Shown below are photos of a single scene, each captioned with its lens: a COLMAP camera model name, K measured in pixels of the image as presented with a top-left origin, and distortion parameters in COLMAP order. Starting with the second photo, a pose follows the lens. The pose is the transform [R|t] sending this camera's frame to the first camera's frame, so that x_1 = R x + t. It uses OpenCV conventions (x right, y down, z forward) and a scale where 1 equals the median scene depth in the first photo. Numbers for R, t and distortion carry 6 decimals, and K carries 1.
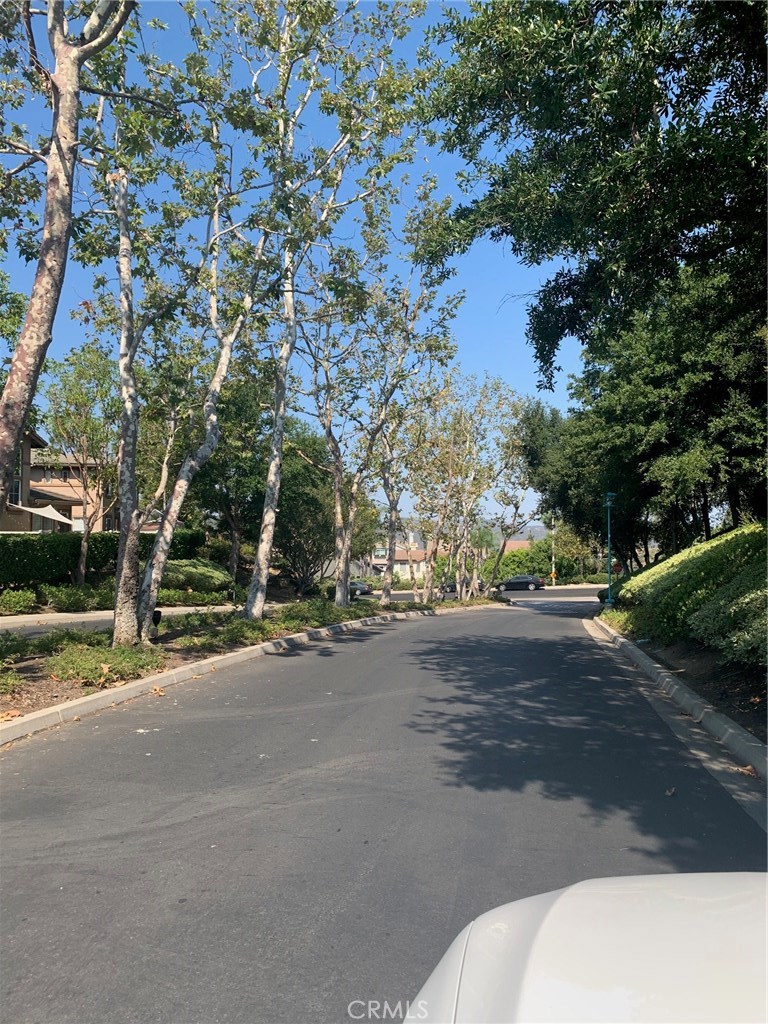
lens RADIAL K [[794.6, 0, 384.0], [0, 794.6, 512.0], [0, 0, 1]] dist [0.037534, -0.056935]
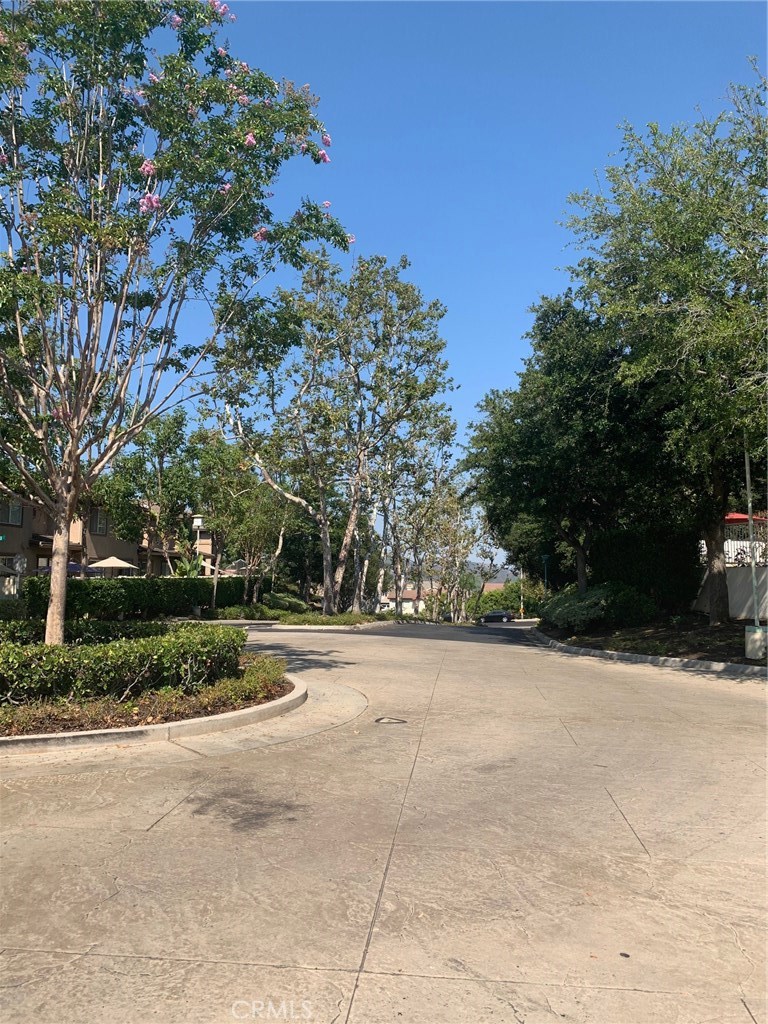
lens RADIAL K [[794.6, 0, 384.0], [0, 794.6, 512.0], [0, 0, 1]] dist [0.037534, -0.056935]
pose [[0.999678, 0.005473, 0.024796, -0.058877], [-0.004134, 0.998549, -0.053694, -0.013294], [-0.025054, 0.053575, 0.998250, -0.397813]]
